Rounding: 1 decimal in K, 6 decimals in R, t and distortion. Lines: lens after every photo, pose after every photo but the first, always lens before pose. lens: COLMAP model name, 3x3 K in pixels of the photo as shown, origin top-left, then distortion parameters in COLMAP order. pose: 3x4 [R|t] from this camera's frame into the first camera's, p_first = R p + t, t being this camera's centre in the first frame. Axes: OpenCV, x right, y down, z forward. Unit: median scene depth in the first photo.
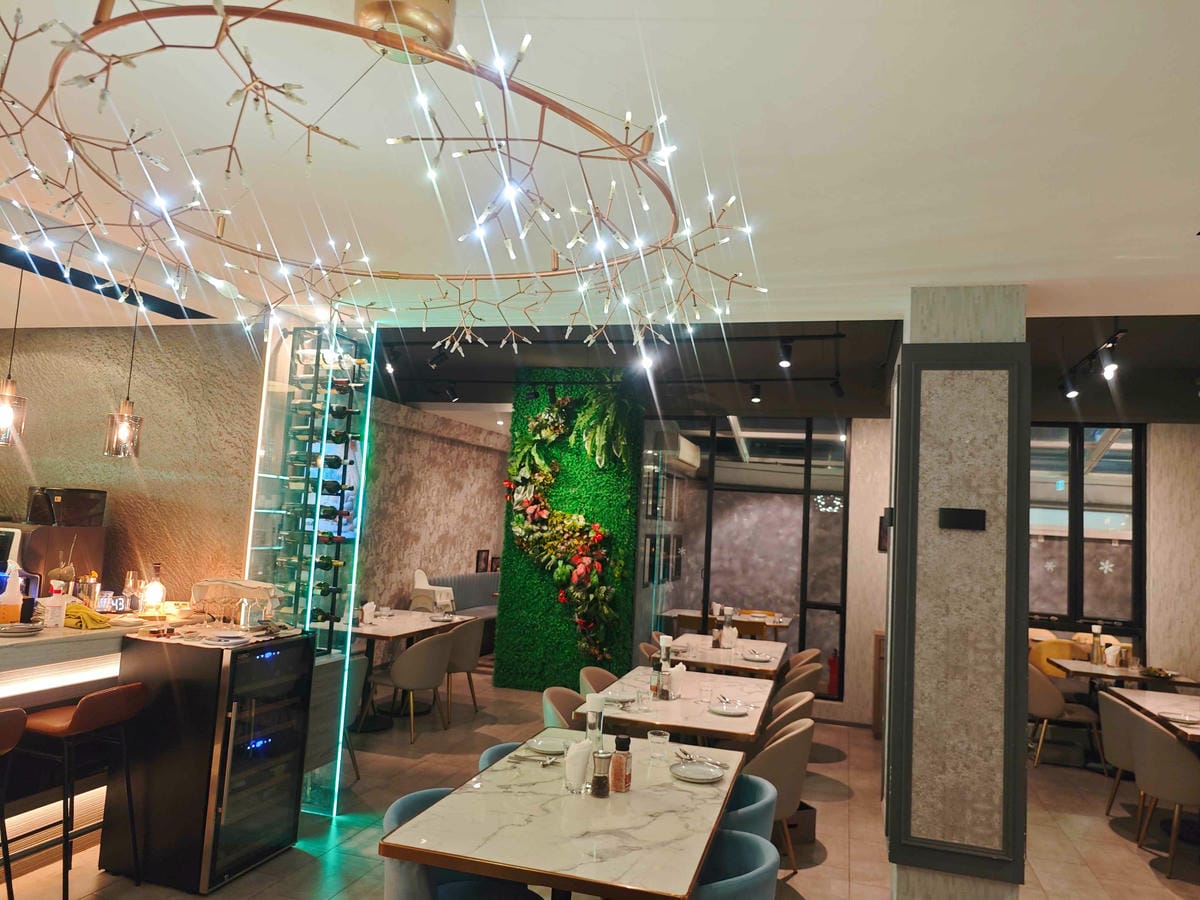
lens RADIAL K [[811.6, 0, 600.0], [0, 811.6, 450.0], [0, 0, 1]] dist [0.051517, -0.001651]
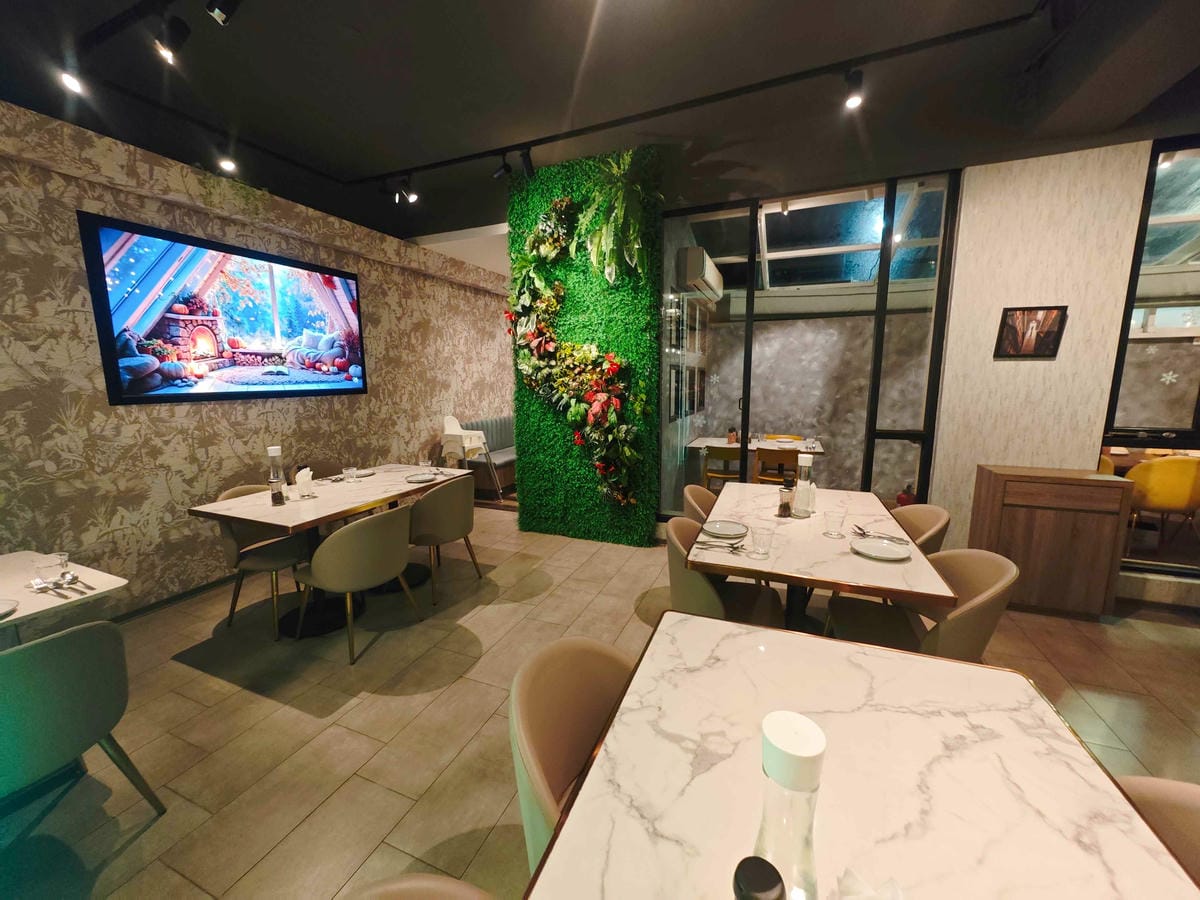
lens RADIAL K [[458.0, 0, 596.2], [0, 458.0, 445.5], [0, 0, 1]] dist [-0.001316, -0.000021]
pose [[0.992780, -0.049986, -0.109035, 0.026578], [0.074106, 0.970396, 0.229871, 0.070303], [0.094317, -0.236291, 0.967094, 0.493566]]
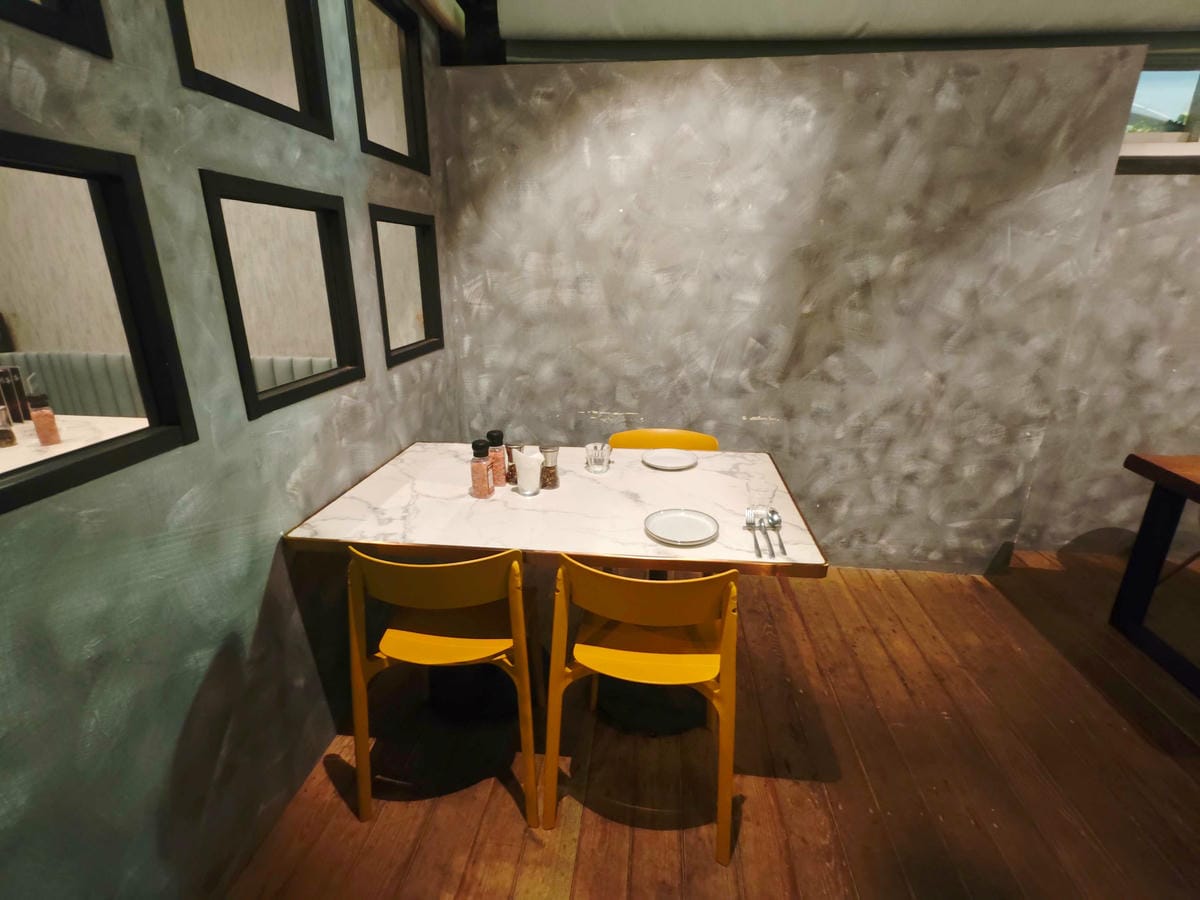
lens RADIAL K [[569.6, 0, 596.4], [0, 569.6, 448.9], [0, 0, 1]] dist [-0.017022, 0.011269]
pose [[0.982766, -0.105518, 0.151778, 0.155837], [0.035513, 0.913555, 0.405162, 0.127468], [-0.181410, -0.392789, 0.901558, 0.941859]]
